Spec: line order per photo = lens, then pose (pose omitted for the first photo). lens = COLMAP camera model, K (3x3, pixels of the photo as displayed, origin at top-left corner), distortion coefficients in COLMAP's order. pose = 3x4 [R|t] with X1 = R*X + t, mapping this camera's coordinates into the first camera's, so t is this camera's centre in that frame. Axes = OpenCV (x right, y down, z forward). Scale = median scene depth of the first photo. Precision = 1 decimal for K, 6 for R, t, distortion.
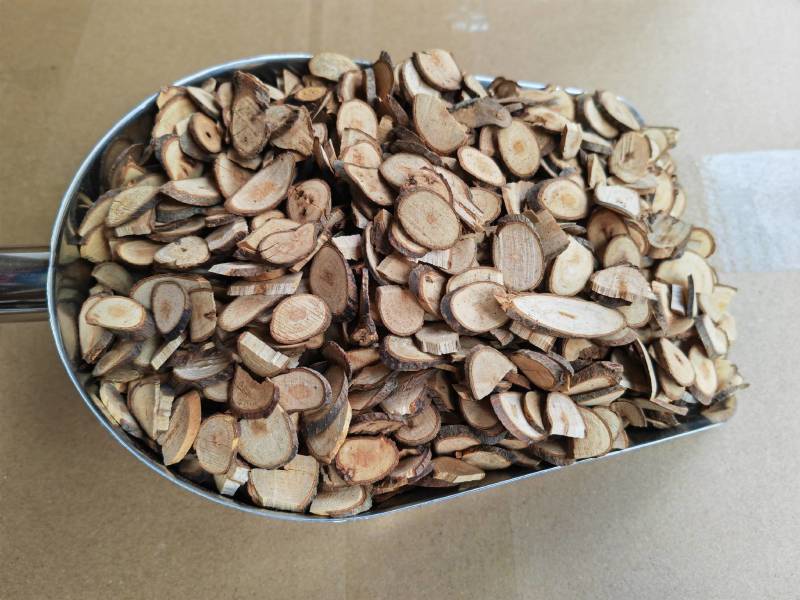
lens RADIAL K [[662.0, 0, 400.0], [0, 662.0, 300.0], [0, 0, 1]] dist [0.066553, -0.135248]
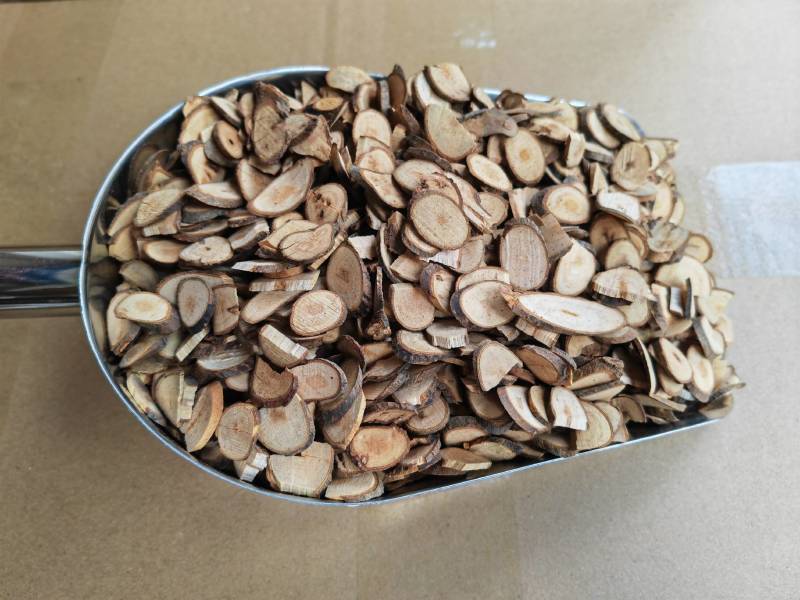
lens RADIAL K [[662.0, 0, 400.0], [0, 662.0, 300.0], [0, 0, 1]] dist [0.066553, -0.135248]
pose [[0.999949, 0.007883, -0.006241, -0.011538], [-0.008028, 0.999691, -0.023538, 0.028093], [0.006054, 0.023587, 0.999703, -0.053554]]
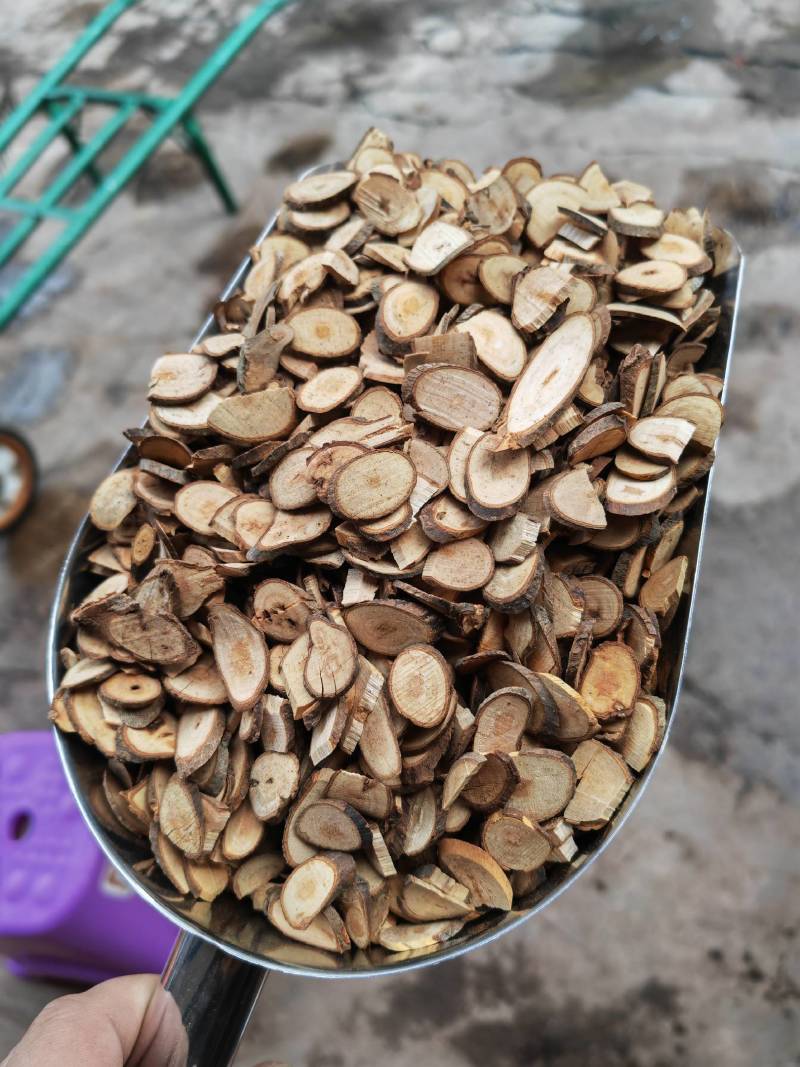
lens RADIAL K [[883.0, 0, 406.7], [0, 883.0, 527.7], [0, 0, 1]] dist [0.066553, -0.135248]
pose [[0.428160, -0.903402, 0.023323, -0.011077], [0.899251, 0.428467, 0.088114, -0.146319], [-0.089596, -0.016754, 0.995837, -0.048943]]
